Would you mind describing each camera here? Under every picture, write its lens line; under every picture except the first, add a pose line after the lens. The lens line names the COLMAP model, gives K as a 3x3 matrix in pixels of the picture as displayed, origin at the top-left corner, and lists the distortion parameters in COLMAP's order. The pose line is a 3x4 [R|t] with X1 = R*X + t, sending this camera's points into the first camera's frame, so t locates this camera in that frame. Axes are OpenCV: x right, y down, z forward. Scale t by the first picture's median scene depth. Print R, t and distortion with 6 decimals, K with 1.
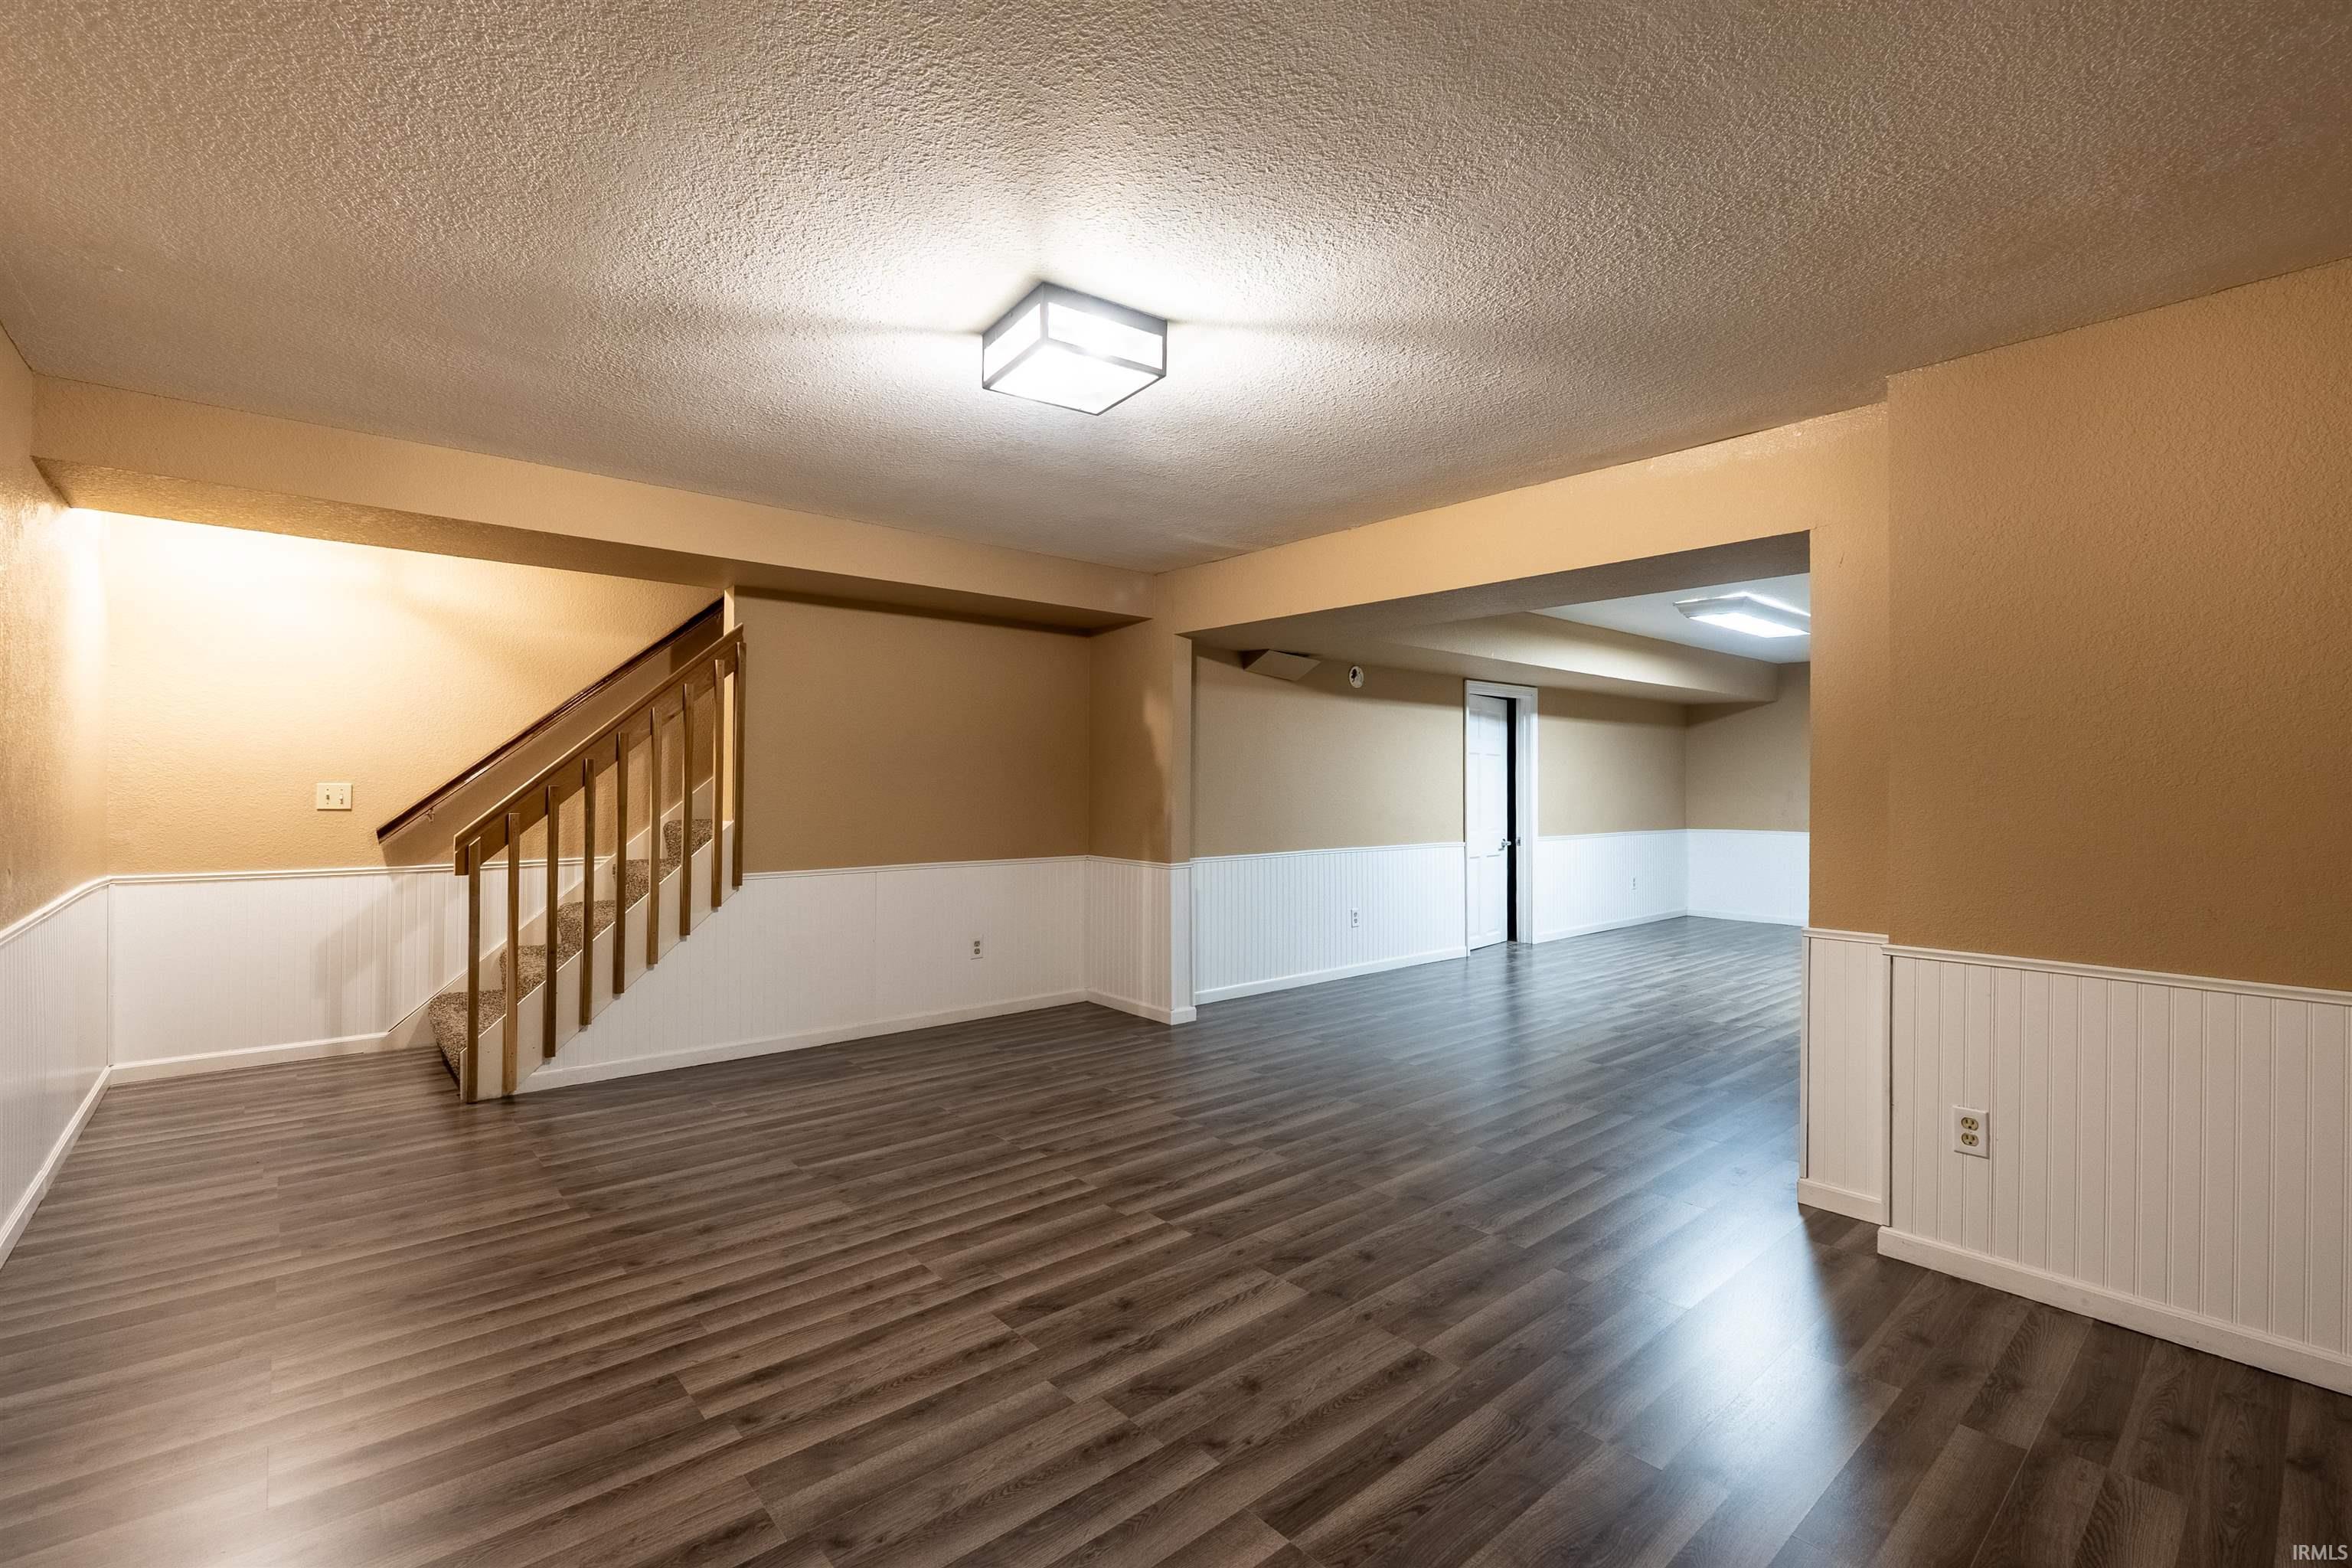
lens RADIAL K [[976.6, 0, 1185.4], [0, 976.6, 803.7], [0, 0, 1]] dist [-0.004022, -0.000184]
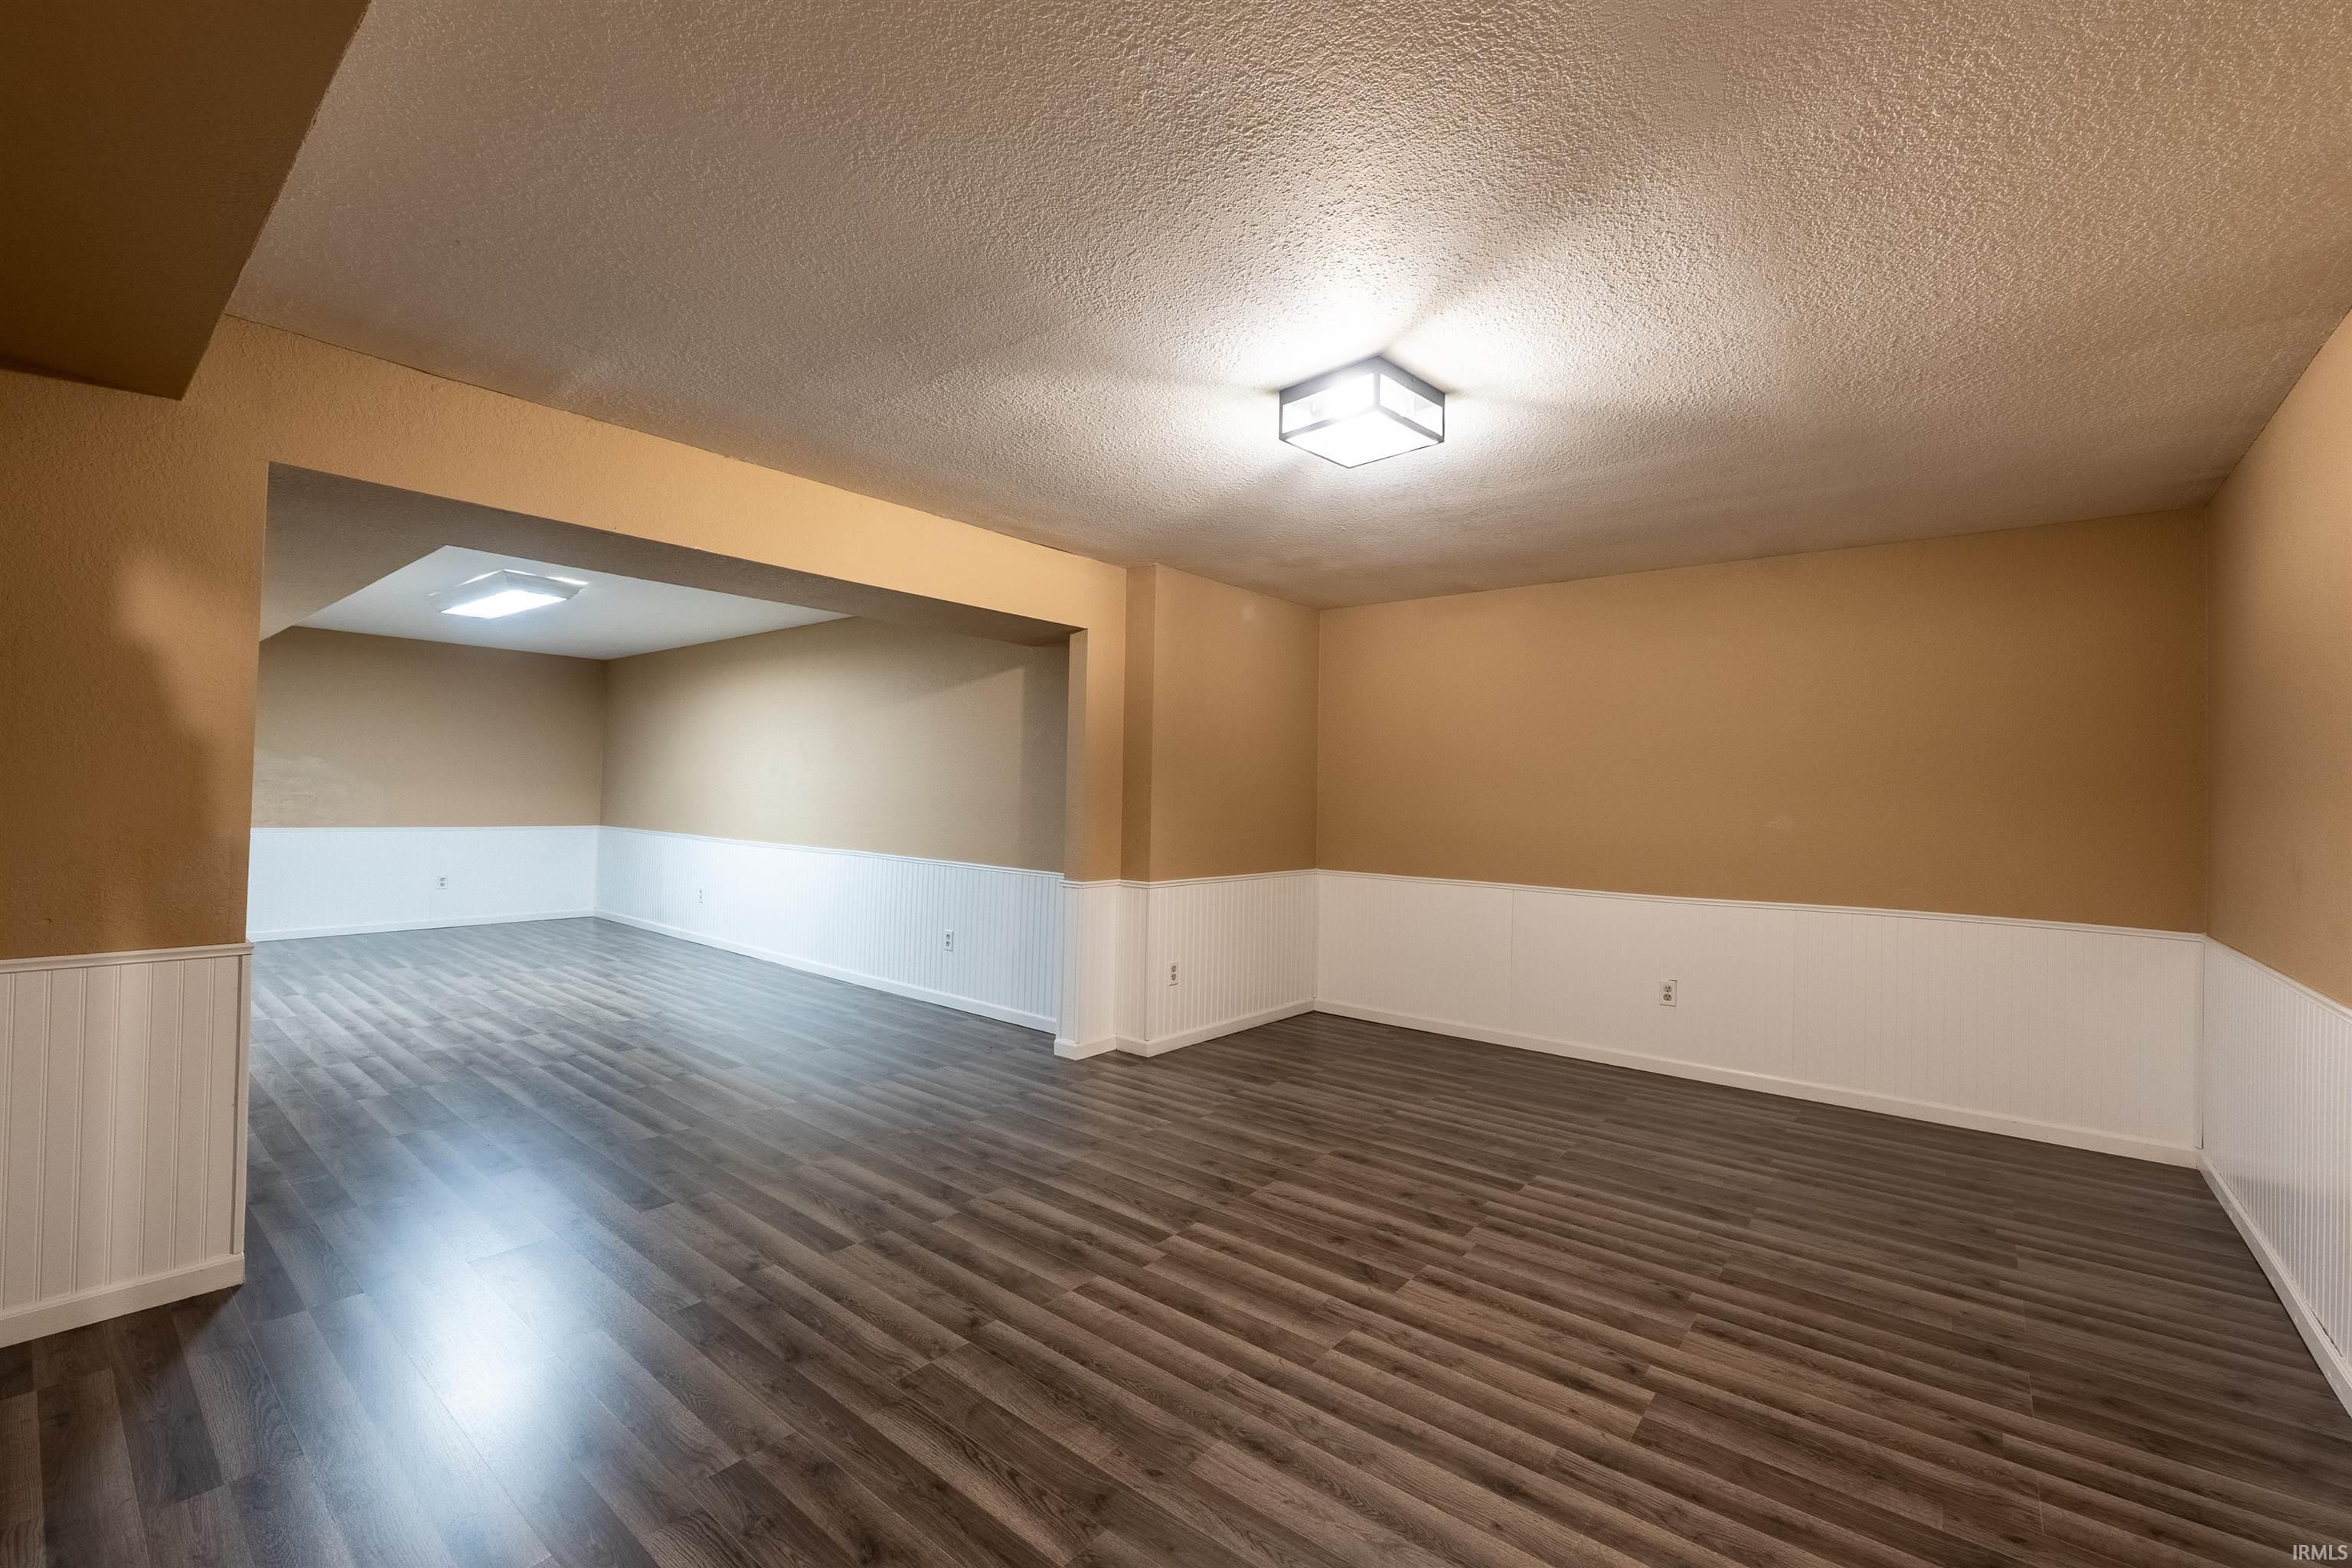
lens RADIAL K [[1007.6, 0, 1185.4], [0, 1007.6, 762.0], [0, 0, 1]] dist [-0.007407, -0.000006]
pose [[-0.162240, 0.024868, 0.986438, -1.193404], [-0.003032, 0.999665, -0.025700, -0.025898], [-0.986747, -0.007160, -0.162110, 1.334323]]
